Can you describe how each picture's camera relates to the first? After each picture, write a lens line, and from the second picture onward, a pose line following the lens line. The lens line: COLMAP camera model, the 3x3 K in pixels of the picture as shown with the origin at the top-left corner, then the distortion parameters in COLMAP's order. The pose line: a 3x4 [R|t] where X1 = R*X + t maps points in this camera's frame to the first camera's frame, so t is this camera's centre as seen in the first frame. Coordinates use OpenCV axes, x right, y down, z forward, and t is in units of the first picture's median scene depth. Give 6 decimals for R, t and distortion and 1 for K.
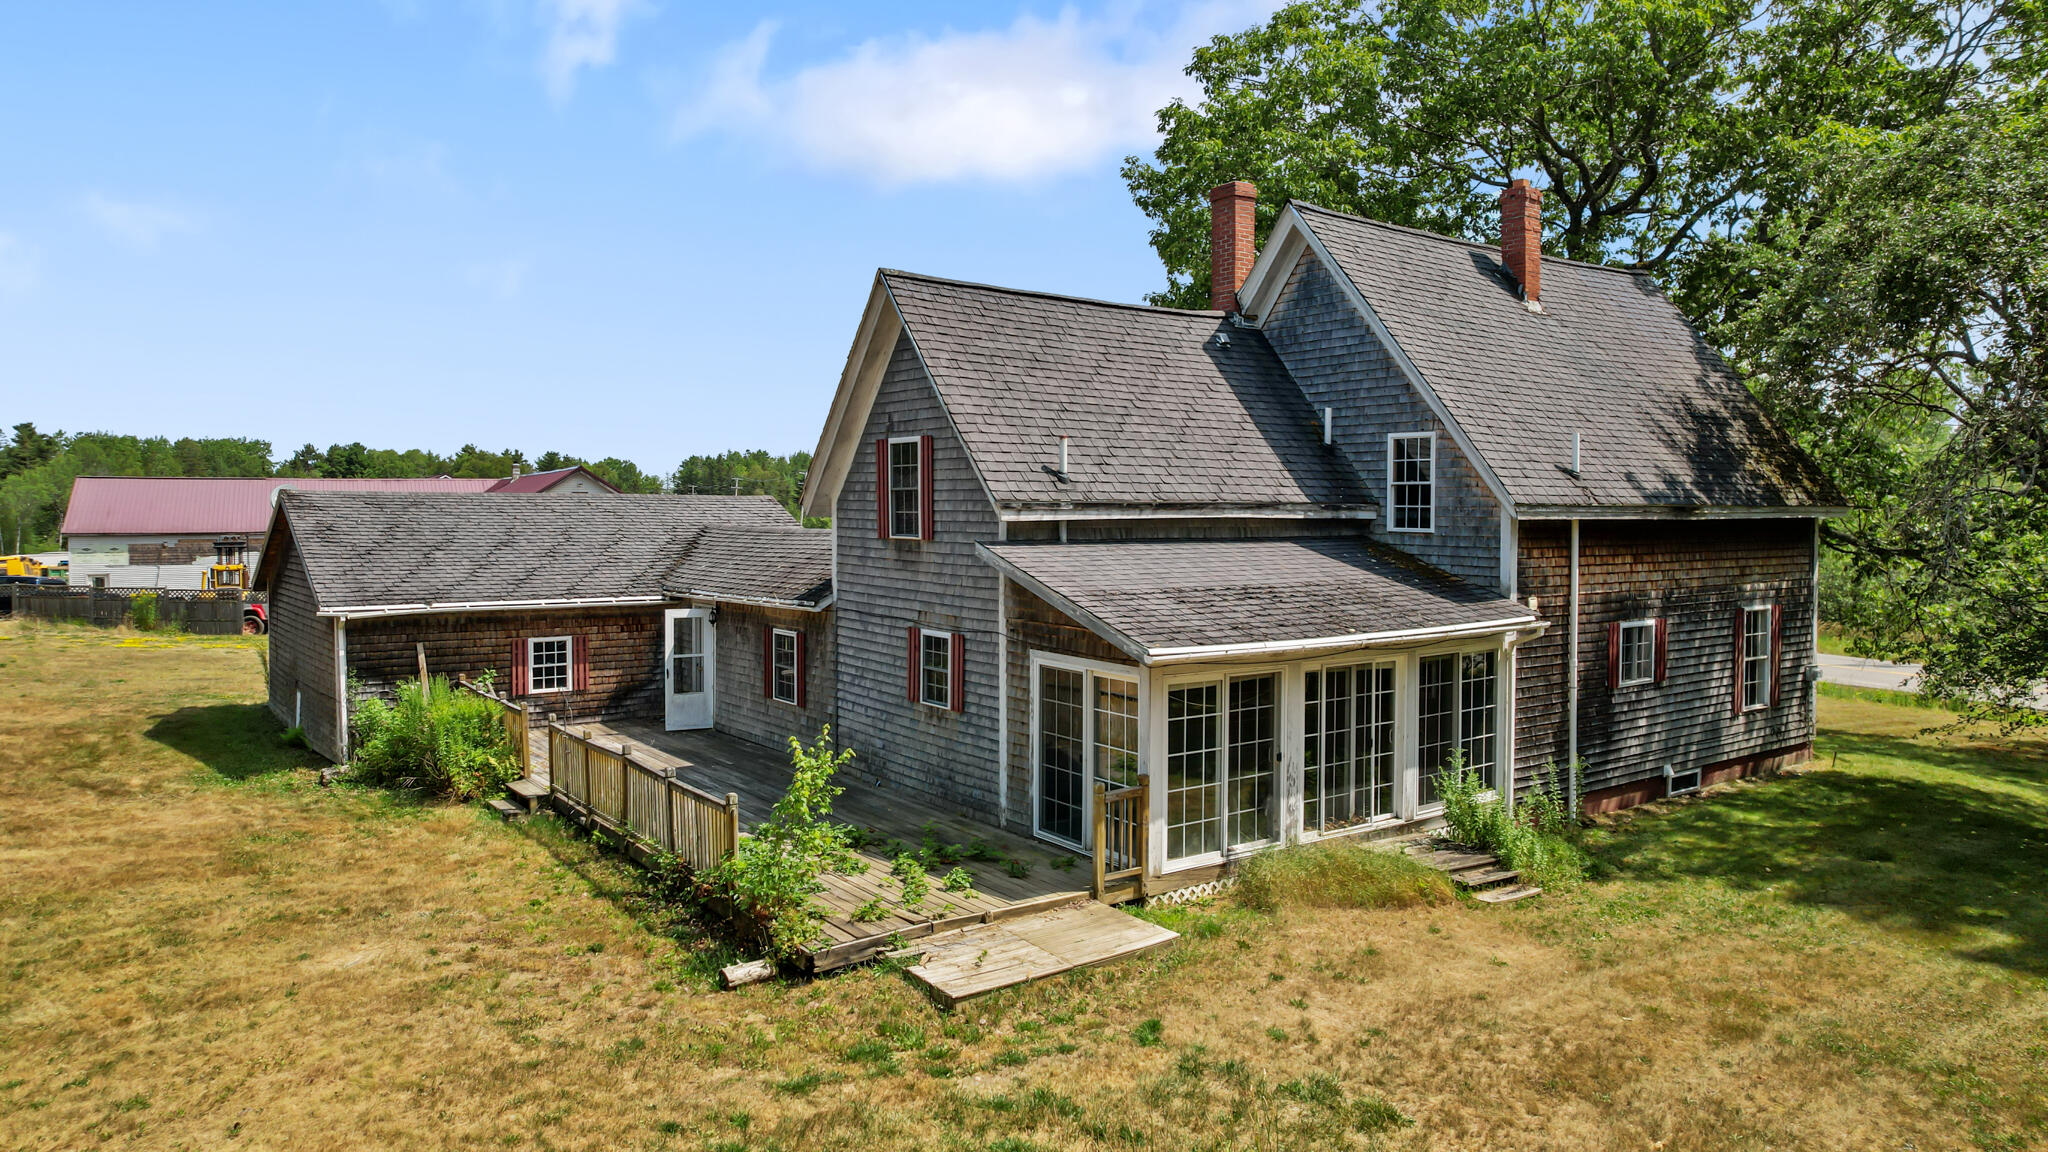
lens RADIAL K [[1337.6, 0, 1021.0], [0, 1337.6, 567.9], [0, 0, 1]] dist [-0.034161, 0.009006]
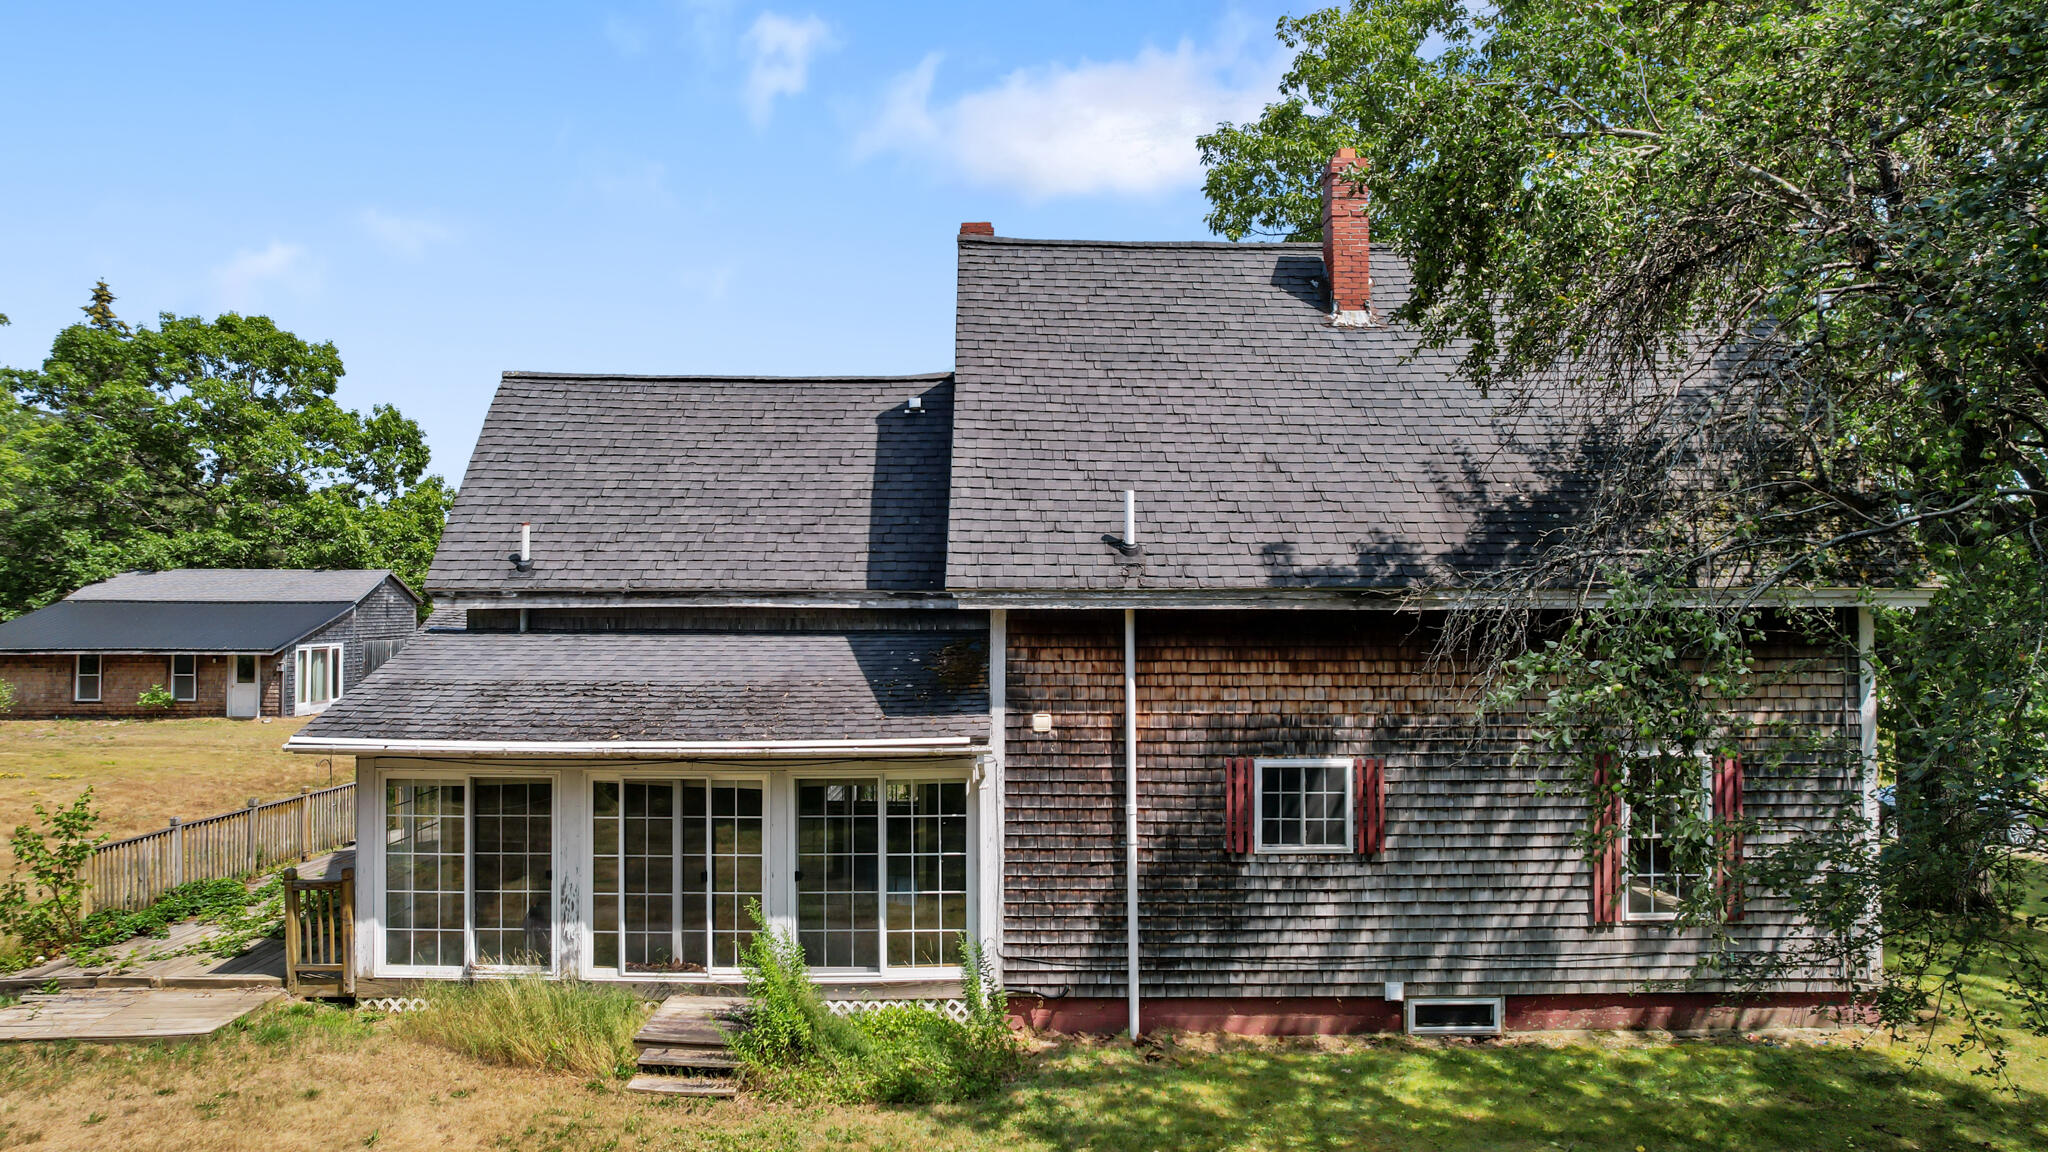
lens RADIAL K [[1337.6, 0, 1021.5], [0, 1337.6, 582.9], [0, 0, 1]] dist [-0.034161, 0.009006]
pose [[0.805546, -0.010014, -0.592449, 0.797177], [-0.024882, 0.998404, -0.050707, -0.012642], [0.592011, 0.055588, 0.804010, 0.378650]]
